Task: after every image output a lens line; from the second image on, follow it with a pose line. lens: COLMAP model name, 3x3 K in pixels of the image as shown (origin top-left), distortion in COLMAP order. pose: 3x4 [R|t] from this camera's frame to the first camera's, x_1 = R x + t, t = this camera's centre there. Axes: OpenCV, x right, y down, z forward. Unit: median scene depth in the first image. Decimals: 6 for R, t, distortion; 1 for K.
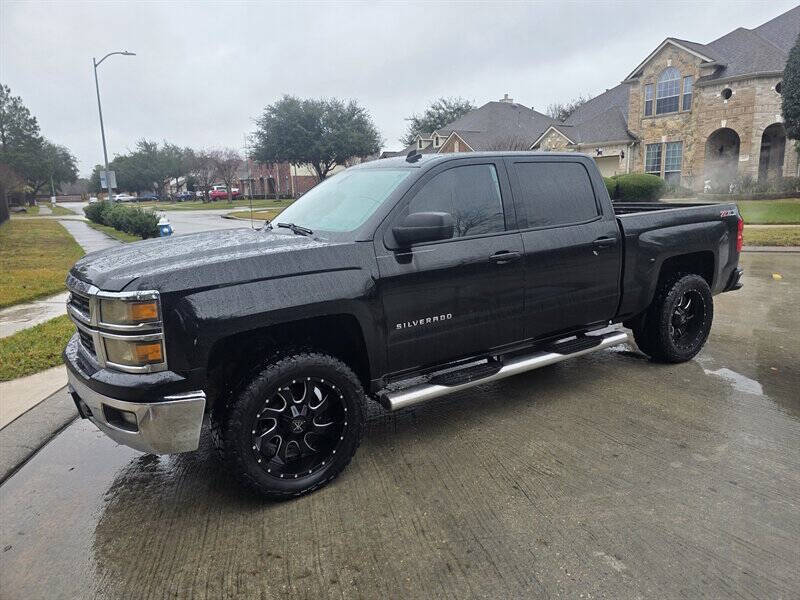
lens RADIAL K [[535.5, 0, 409.3], [0, 535.5, 288.4], [0, 0, 1]] dist [0.076039, -0.070643]
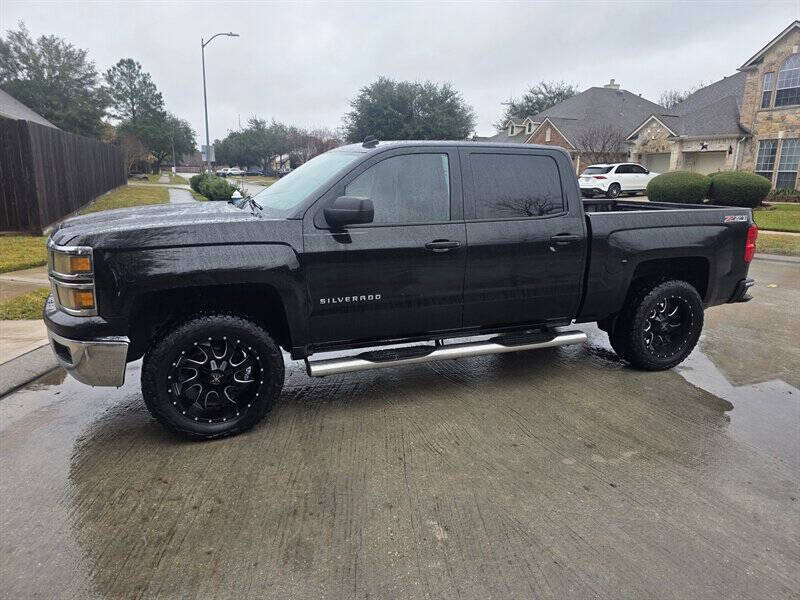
lens RADIAL K [[536.6, 0, 401.3], [0, 536.6, 296.9], [0, 0, 1]] dist [0.074078, -0.069353]
pose [[0.979771, 0.092747, -0.177334, 0.041020], [-0.085351, 0.995150, 0.048905, -0.000452], [0.181010, -0.032780, 0.982935, -0.004628]]
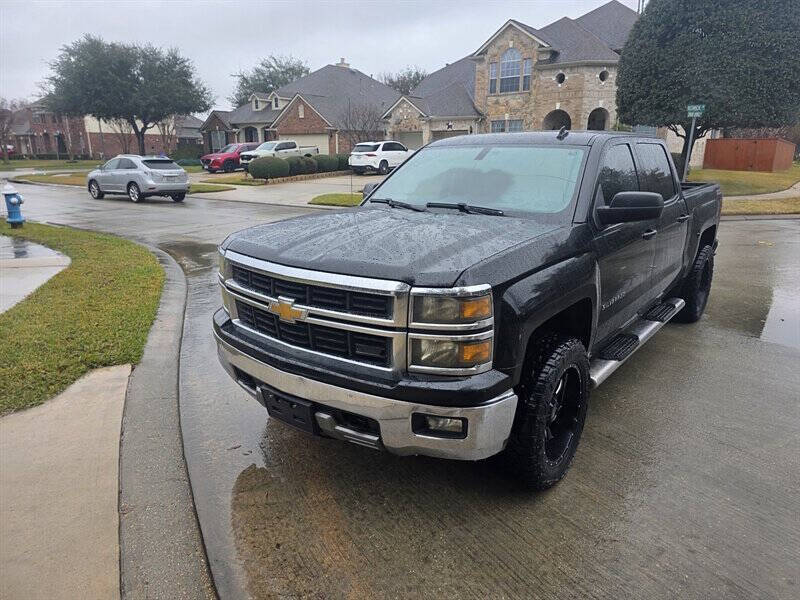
lens RADIAL K [[536.6, 0, 410.3], [0, 536.6, 302.0], [0, 0, 1]] dist [0.074078, -0.069353]
pose [[0.943403, -0.057084, 0.326699, -0.087381], [0.030655, 0.995868, 0.085485, -0.004577], [-0.330229, -0.070632, 0.941254, 0.019491]]
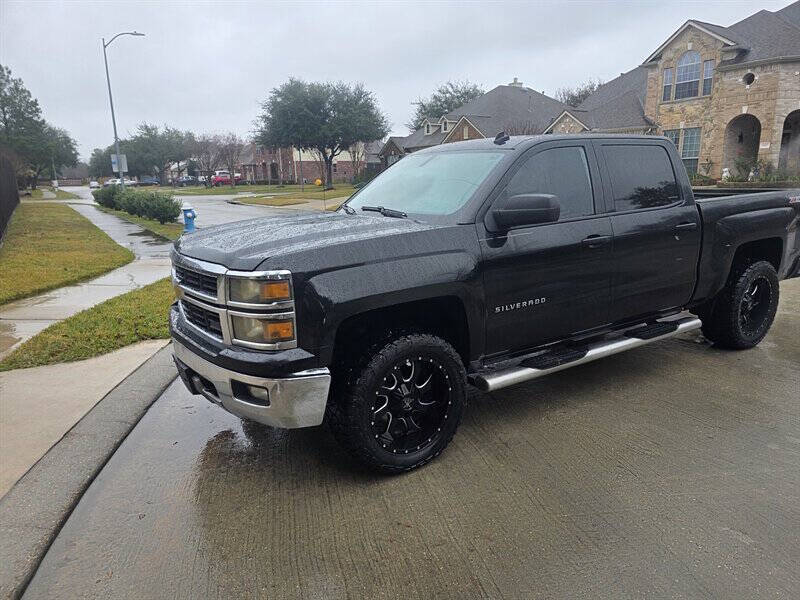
lens RADIAL K [[536.6, 0, 402.4], [0, 536.6, 302.5], [0, 0, 1]] dist [0.074078, -0.069353]
pose [[0.999925, 0.008913, -0.008378, -0.023836], [-0.008500, 0.998810, 0.048030, 0.001415], [0.008796, -0.047956, 0.998811, -0.001698]]
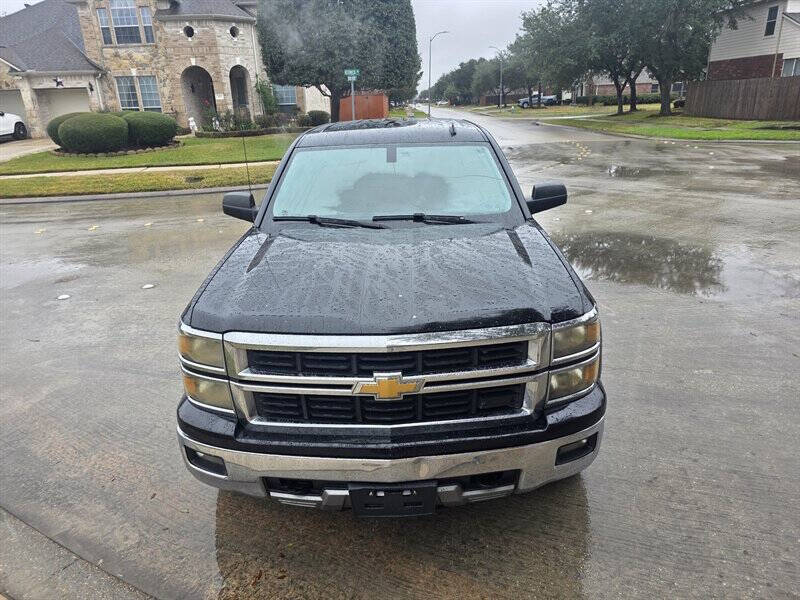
lens RADIAL K [[536.6, 0, 409.6], [0, 536.6, 287.3], [0, 0, 1]] dist [0.074078, -0.069353]
pose [[0.536845, -0.263243, 0.801561, -0.136994], [0.167307, 0.964425, 0.204676, -0.026370], [-0.826926, 0.024227, 0.561789, 0.072882]]
